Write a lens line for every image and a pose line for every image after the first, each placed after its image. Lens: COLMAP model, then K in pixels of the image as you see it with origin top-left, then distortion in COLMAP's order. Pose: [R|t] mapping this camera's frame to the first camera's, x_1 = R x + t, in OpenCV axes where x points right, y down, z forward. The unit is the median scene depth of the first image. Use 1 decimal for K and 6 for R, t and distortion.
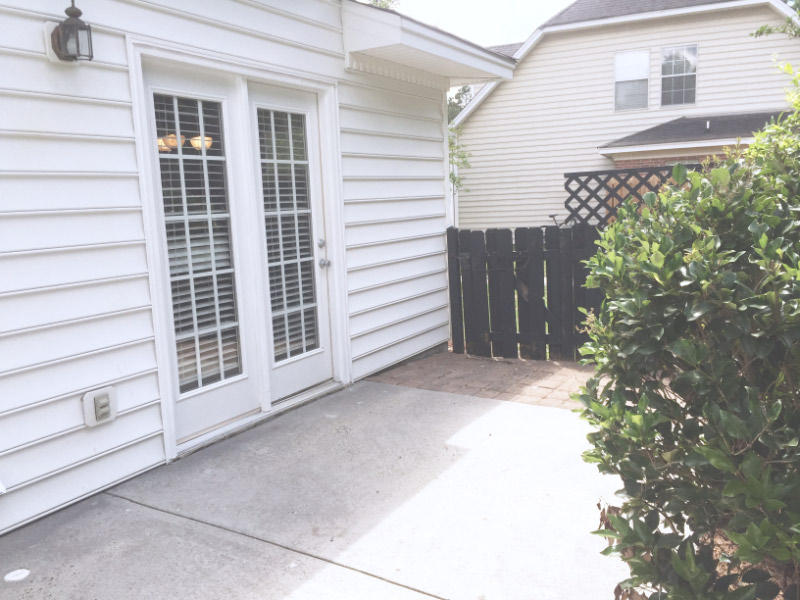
lens RADIAL K [[687.0, 0, 400.0], [0, 687.0, 300.0], [0, 0, 1]] dist [0.063487, -0.004340]
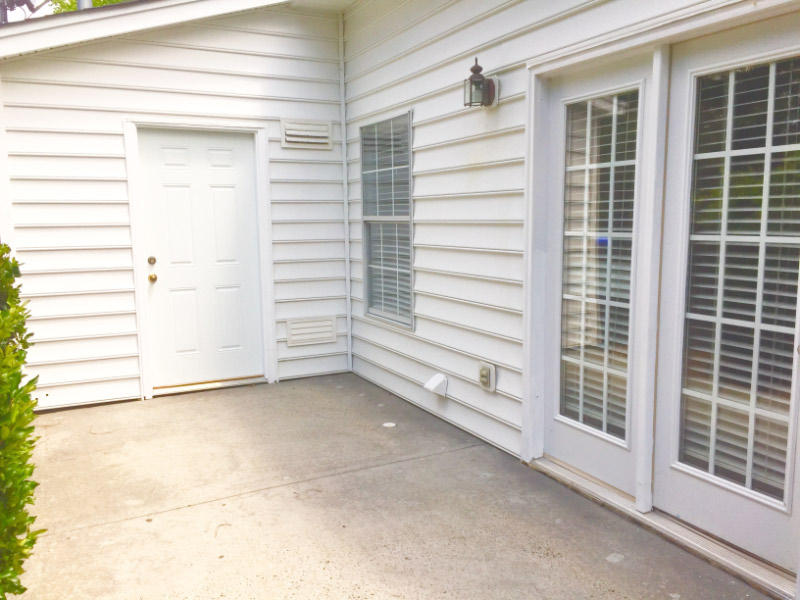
lens RADIAL K [[687.0, 0, 400.0], [0, 687.0, 300.0], [0, 0, 1]] dist [0.063487, -0.004340]
pose [[-0.534289, 0.144256, -0.832902, 0.567583], [-0.098753, 0.967931, 0.230991, -0.214040], [0.839514, 0.205668, -0.502909, 1.232720]]
